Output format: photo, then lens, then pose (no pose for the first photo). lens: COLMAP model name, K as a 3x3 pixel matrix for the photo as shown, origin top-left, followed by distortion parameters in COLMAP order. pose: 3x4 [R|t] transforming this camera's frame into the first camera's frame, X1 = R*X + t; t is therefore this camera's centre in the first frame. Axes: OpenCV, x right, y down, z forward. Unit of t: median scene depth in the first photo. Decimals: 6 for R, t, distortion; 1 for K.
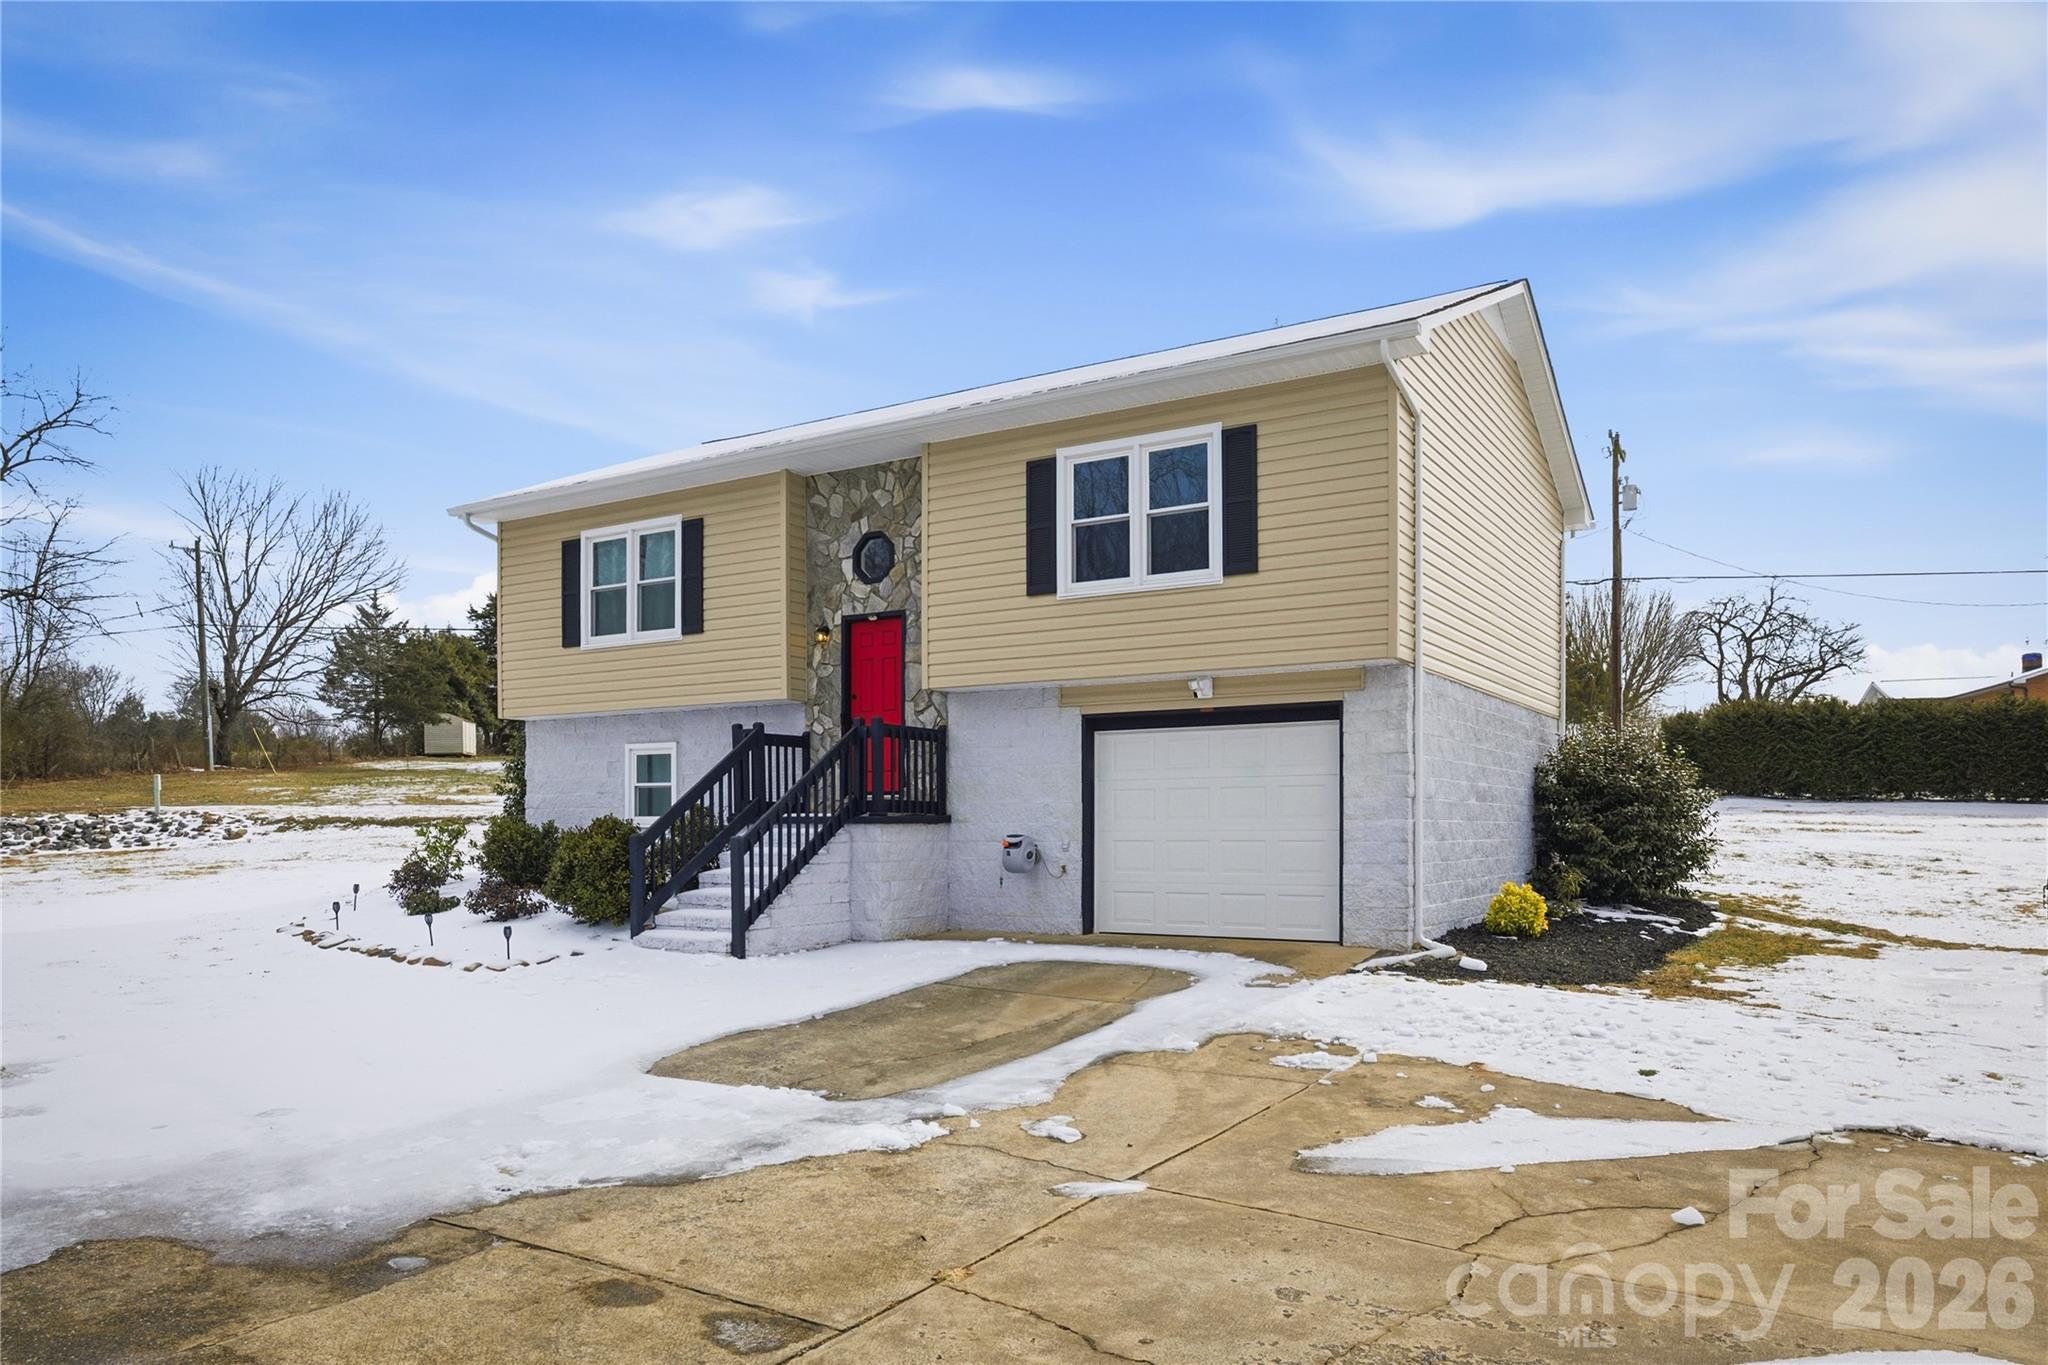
lens RADIAL K [[1277.0, 0, 1024.0], [0, 1277.0, 682.5], [0, 0, 1]] dist [-0.000728, -0.000482]
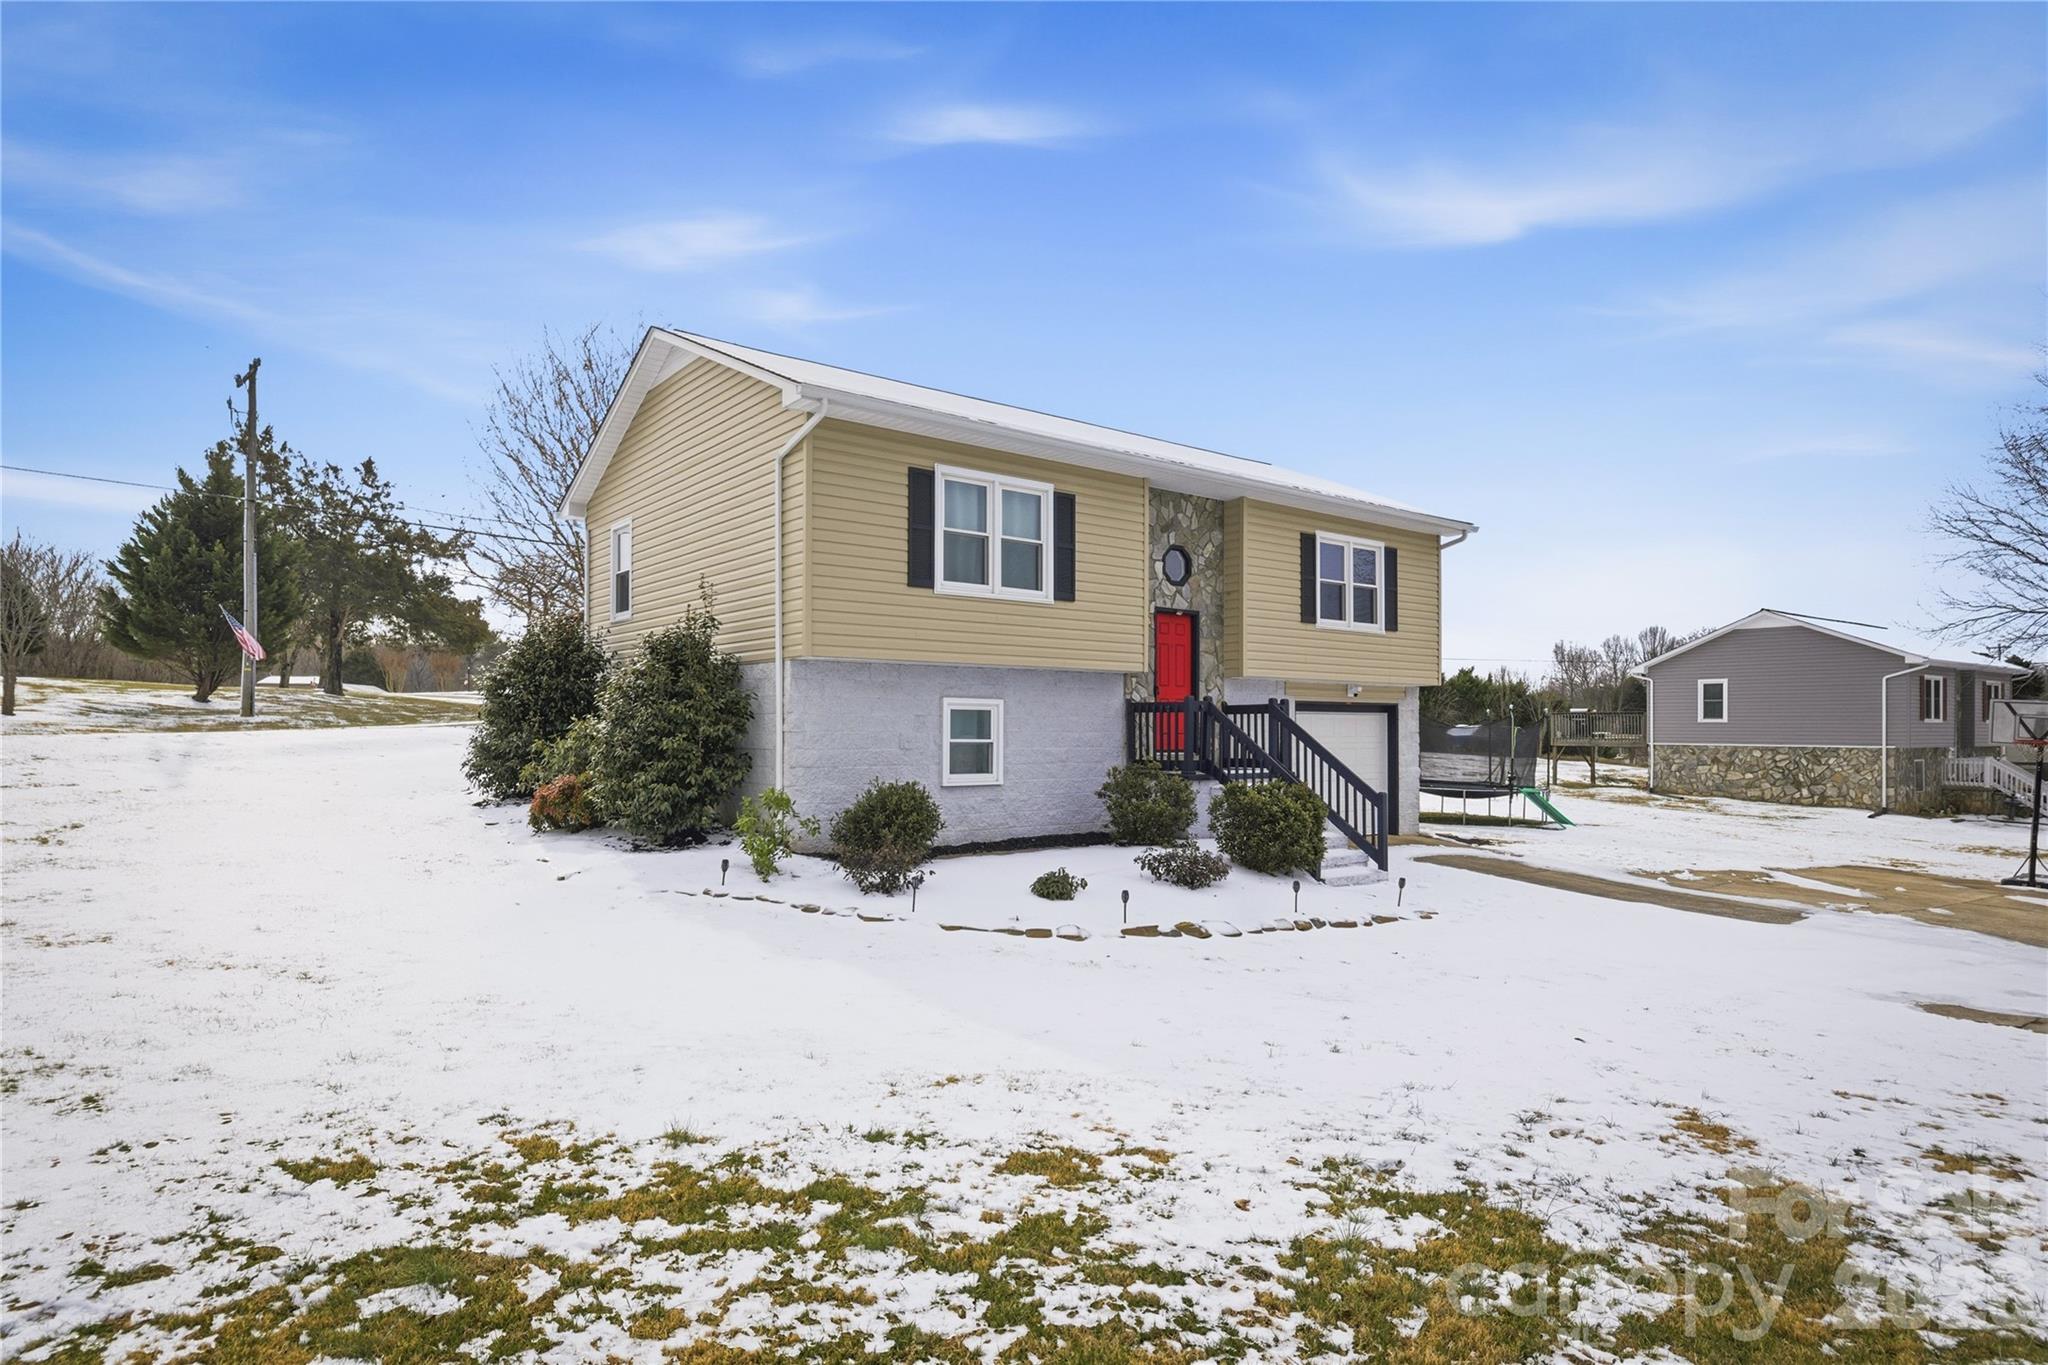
lens RADIAL K [[1145.3, 0, 1024.0], [0, 1145.3, 682.5], [0, 0, 1]] dist [-0.000262, 0.000132]
pose [[0.385839, 0.075595, 0.919464, -1.103229], [-0.072753, 0.996027, -0.051359, 0.078775], [-0.919693, -0.047078, 0.389805, 0.631701]]
